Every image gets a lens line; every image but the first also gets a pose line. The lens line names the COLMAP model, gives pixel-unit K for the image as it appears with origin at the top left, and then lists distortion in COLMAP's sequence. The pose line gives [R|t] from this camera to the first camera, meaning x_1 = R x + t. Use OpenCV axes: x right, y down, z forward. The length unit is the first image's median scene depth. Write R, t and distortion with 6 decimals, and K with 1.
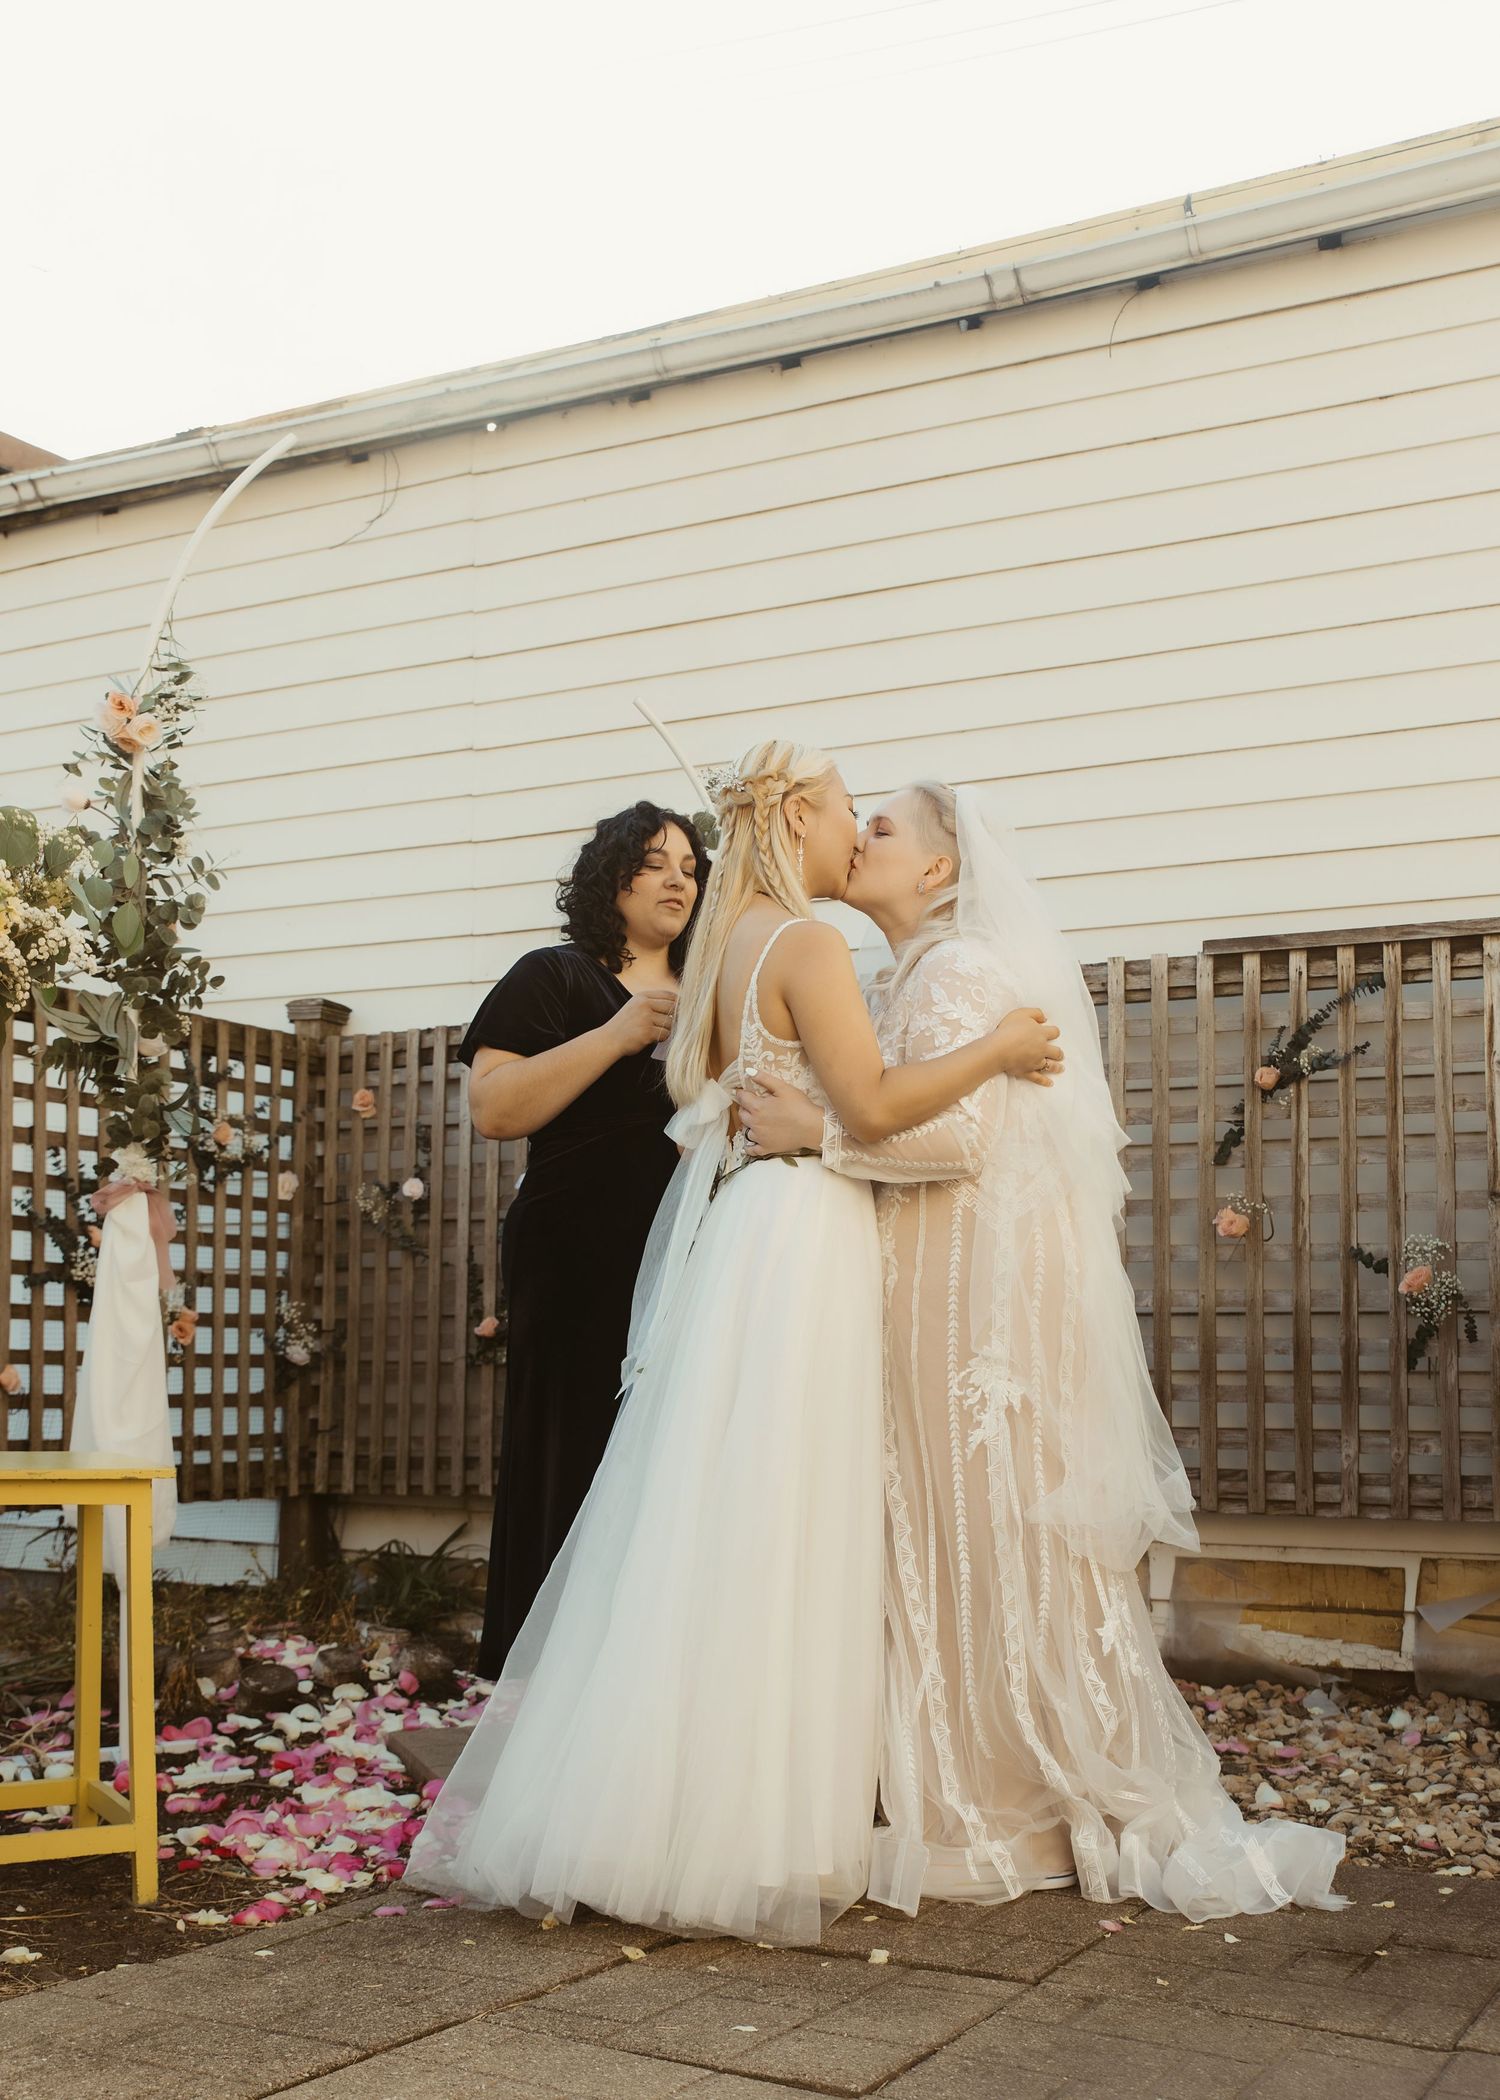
lens RADIAL K [[2290.9, 0, 757.1], [0, 2290.9, 1148.0], [0, 0, 1]] dist [-0.007031, 0.000000]
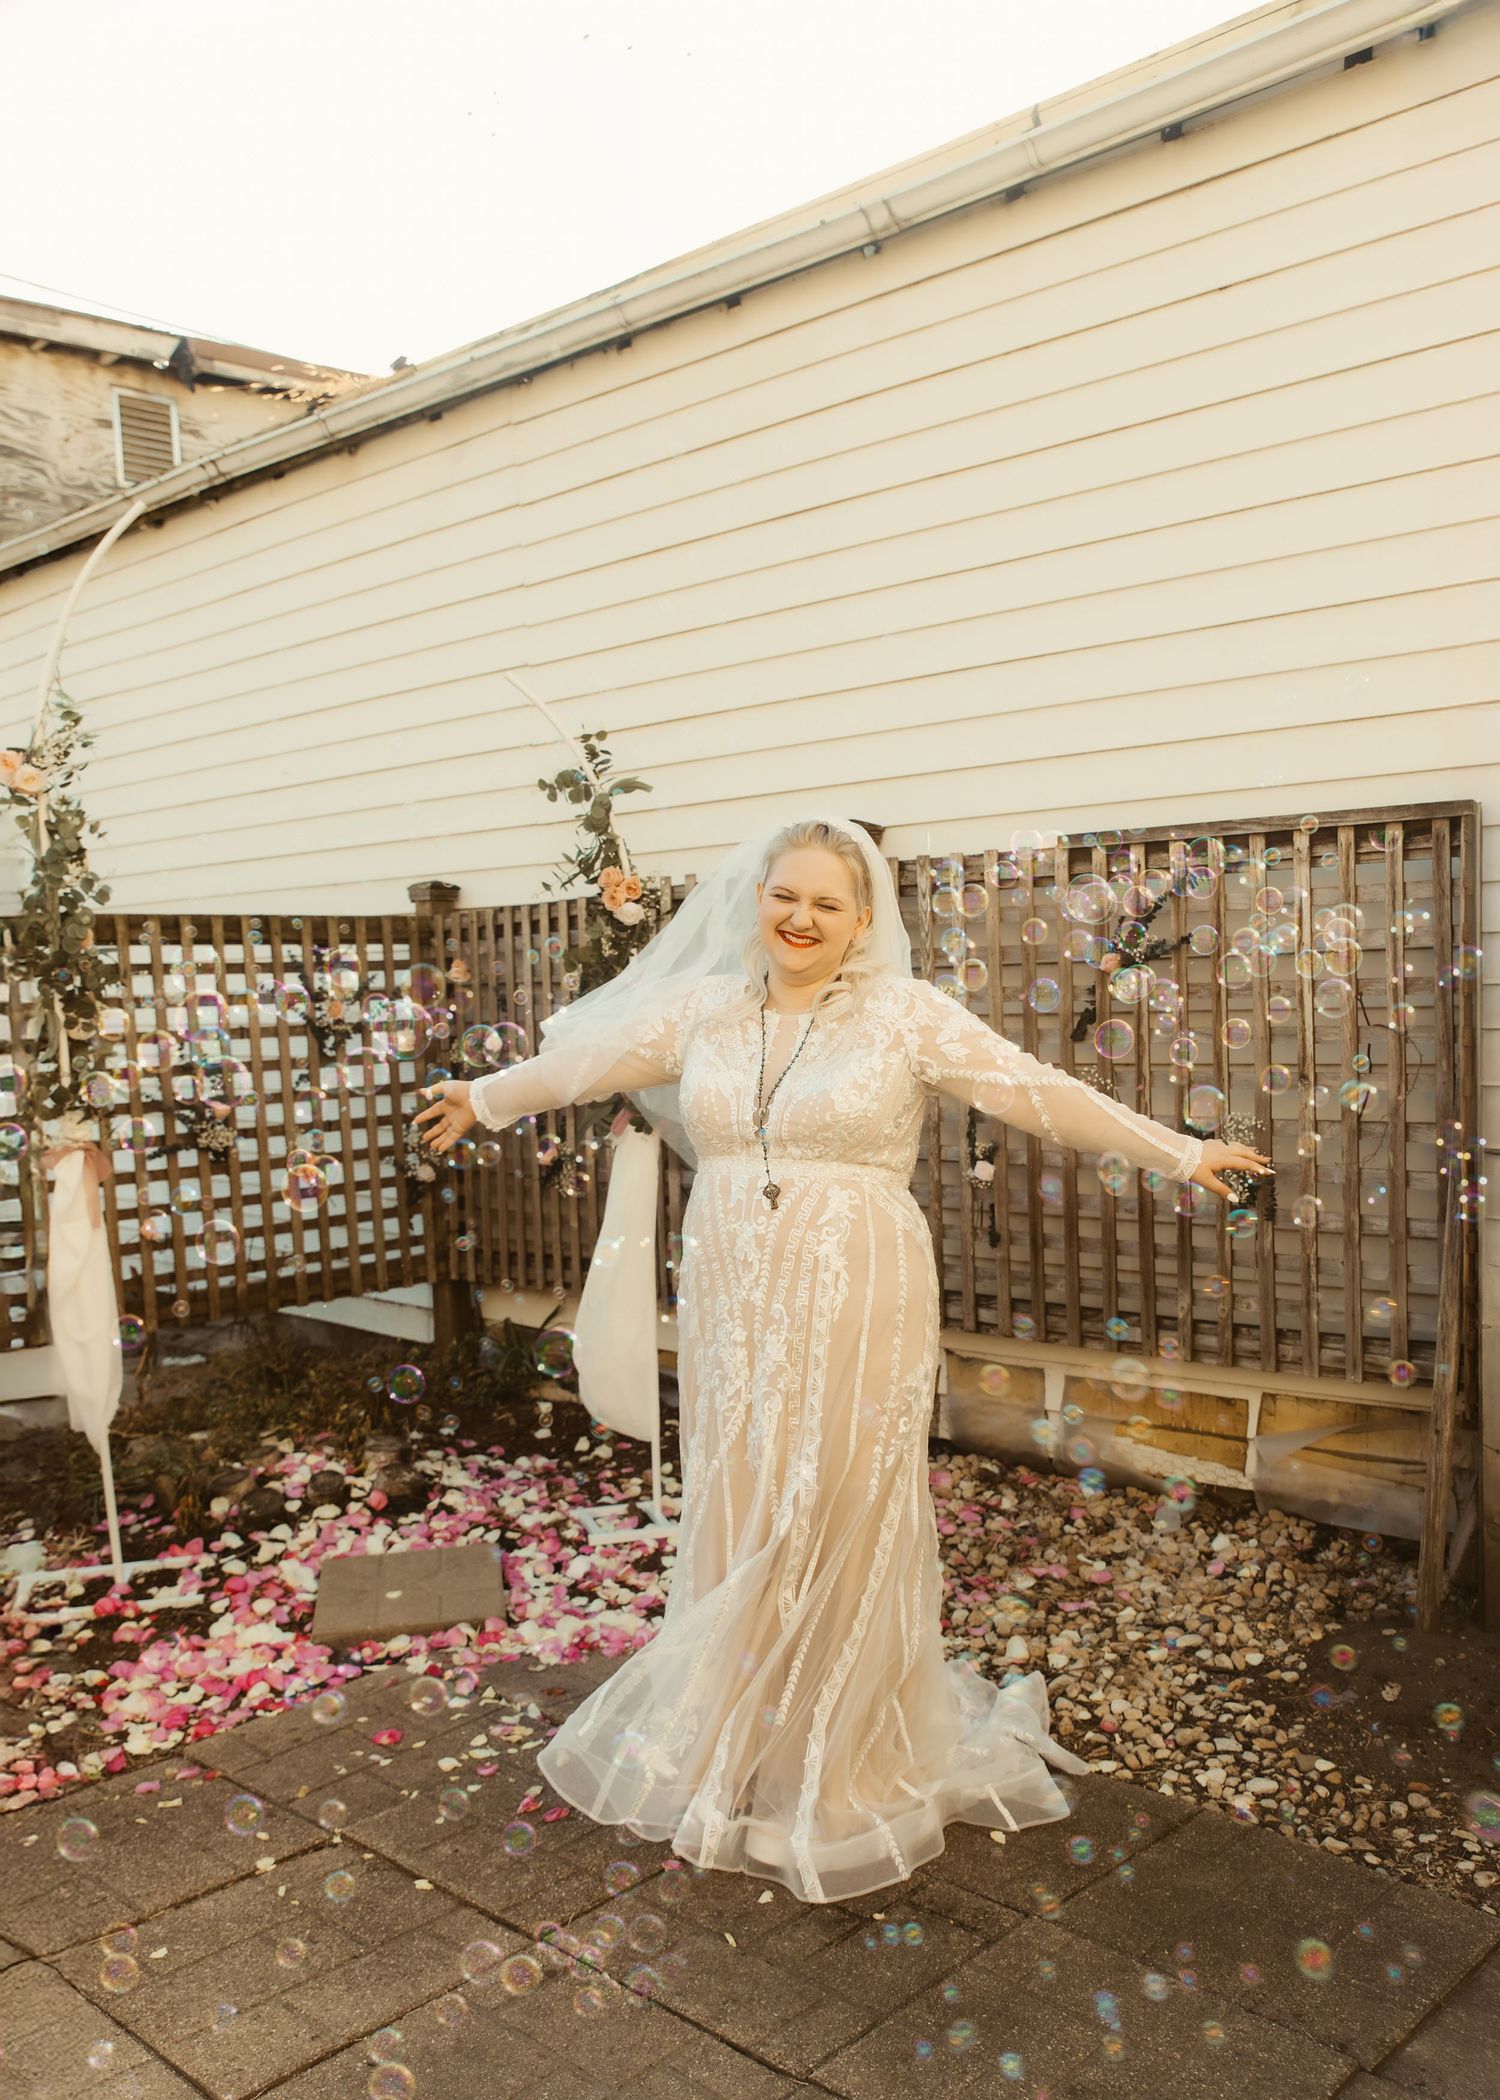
lens RADIAL K [[1797.8, 0, 754.1], [0, 1797.8, 1084.2], [0, 0, 1]] dist [-0.063389, 0.076486]
pose [[0.967839, -0.027868, -0.250022, 0.265564], [0.066084, 0.987106, 0.145788, -0.107715], [0.242735, -0.157621, 0.957202, 0.131686]]
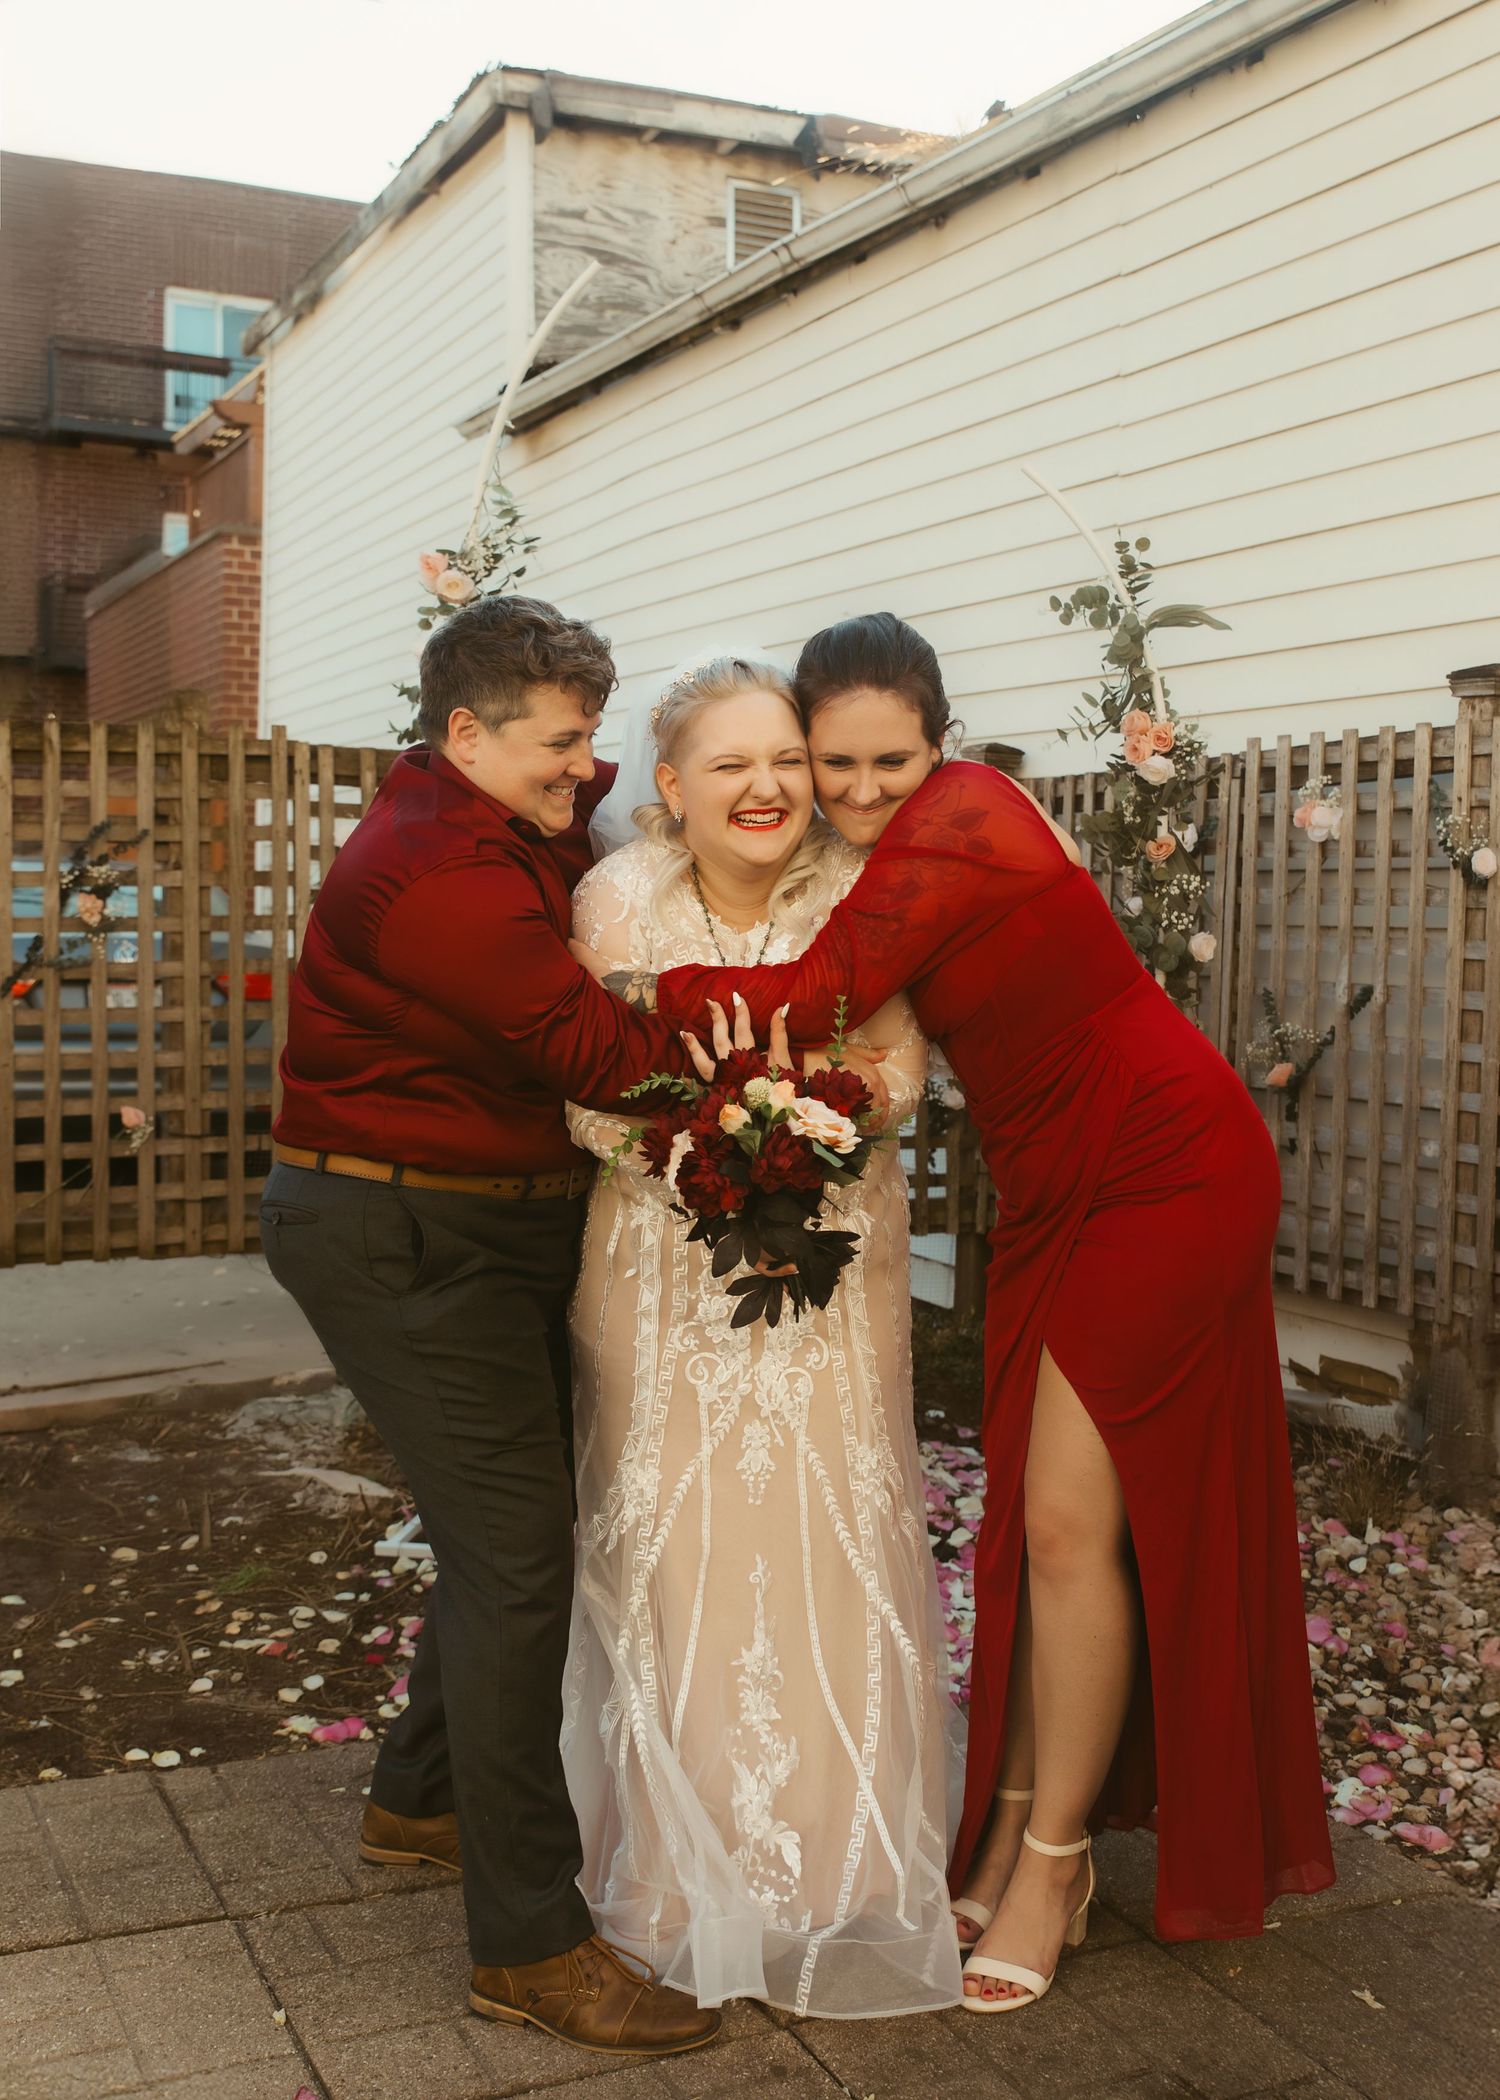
lens RADIAL K [[2176.8, 0, 753.0], [0, 2176.8, 991.2], [0, 0, 1]] dist [0.006142, 0.000000]
pose [[0.820500, 0.029503, -0.570885, 0.337946], [0.037384, 0.993760, 0.105087, -0.076746], [0.570423, -0.107566, 0.814277, 0.190589]]
